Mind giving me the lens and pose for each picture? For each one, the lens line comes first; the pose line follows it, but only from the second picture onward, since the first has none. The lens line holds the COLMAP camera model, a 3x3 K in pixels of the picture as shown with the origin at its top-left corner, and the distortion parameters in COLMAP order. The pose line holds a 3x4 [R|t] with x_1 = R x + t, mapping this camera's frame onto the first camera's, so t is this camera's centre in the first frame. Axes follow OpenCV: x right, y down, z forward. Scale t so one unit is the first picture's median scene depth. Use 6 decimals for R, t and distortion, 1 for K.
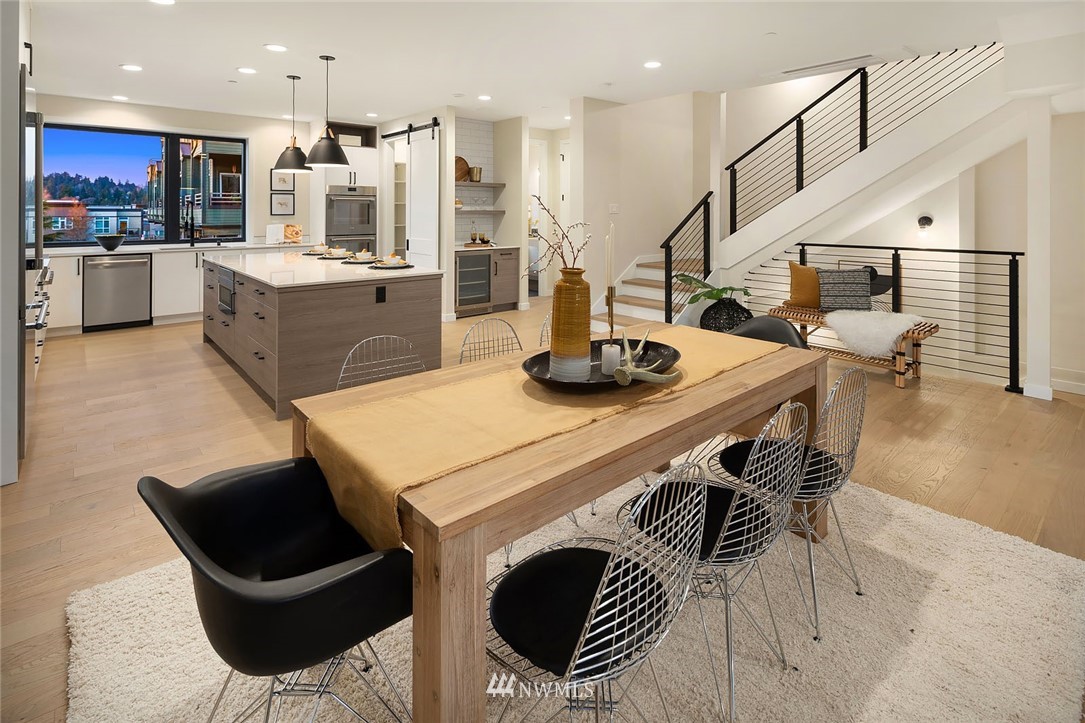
lens RADIAL K [[513.4, 0, 542.3], [0, 513.4, 324.7], [0, 0, 1]] dist [0.000986, 0.000207]
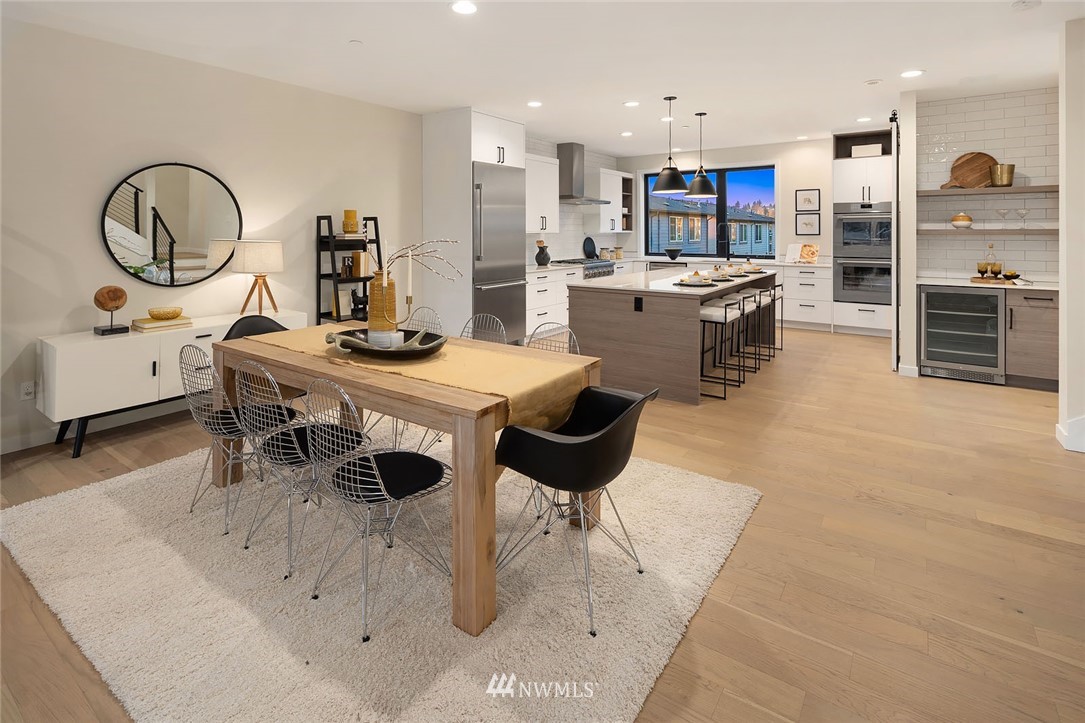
lens RADIAL K [[520.2, 0, 542.5], [0, 520.2, 361.5], [0, 0, 1]] dist [-0.001002, -0.000214]
pose [[0.229762, 0.233467, -0.944830, 0.417749], [-0.206648, 0.960368, 0.187054, -0.059236], [0.951055, 0.152270, 0.268901, 0.271698]]
